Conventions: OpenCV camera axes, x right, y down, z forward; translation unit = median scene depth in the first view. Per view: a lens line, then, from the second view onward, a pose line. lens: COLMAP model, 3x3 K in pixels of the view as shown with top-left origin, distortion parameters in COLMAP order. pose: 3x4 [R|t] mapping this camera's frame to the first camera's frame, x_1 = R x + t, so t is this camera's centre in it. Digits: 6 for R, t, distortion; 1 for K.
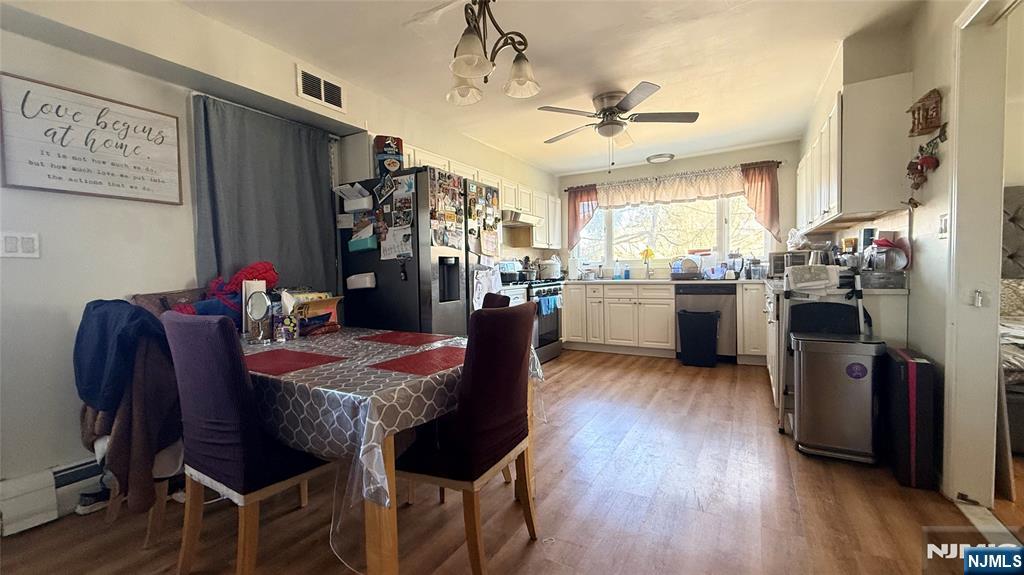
lens RADIAL K [[409.8, 0, 509.5], [0, 409.8, 289.1], [0, 0, 1]] dist [-0.001425, -0.000348]
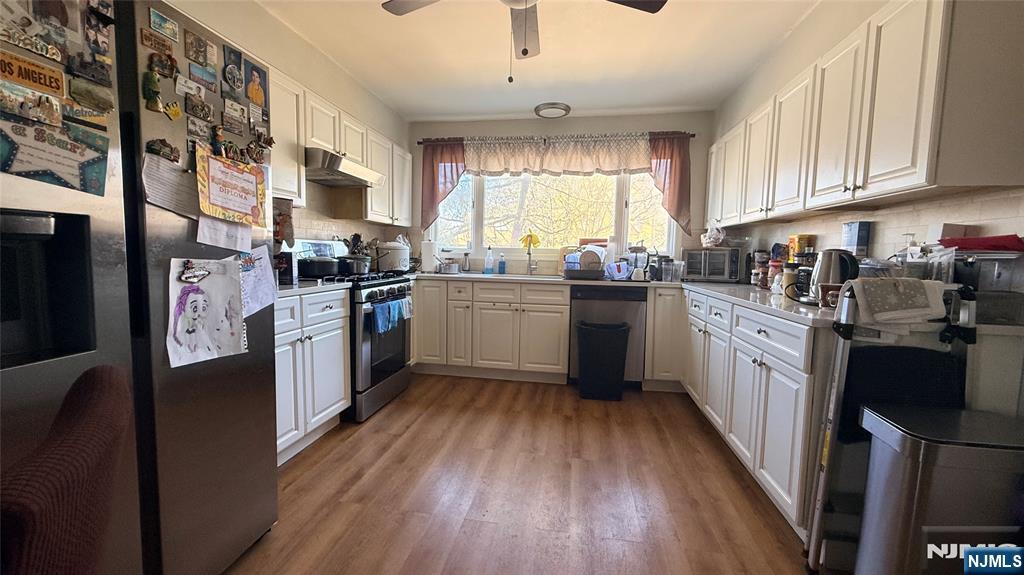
lens RADIAL K [[409.8, 0, 509.5], [0, 409.8, 289.1], [0, 0, 1]] dist [-0.001425, -0.000348]
pose [[0.933348, 0.013832, 0.358705, 0.042765], [-0.027447, 0.999082, 0.032893, -0.025507], [-0.357921, -0.040546, 0.932871, 0.364428]]
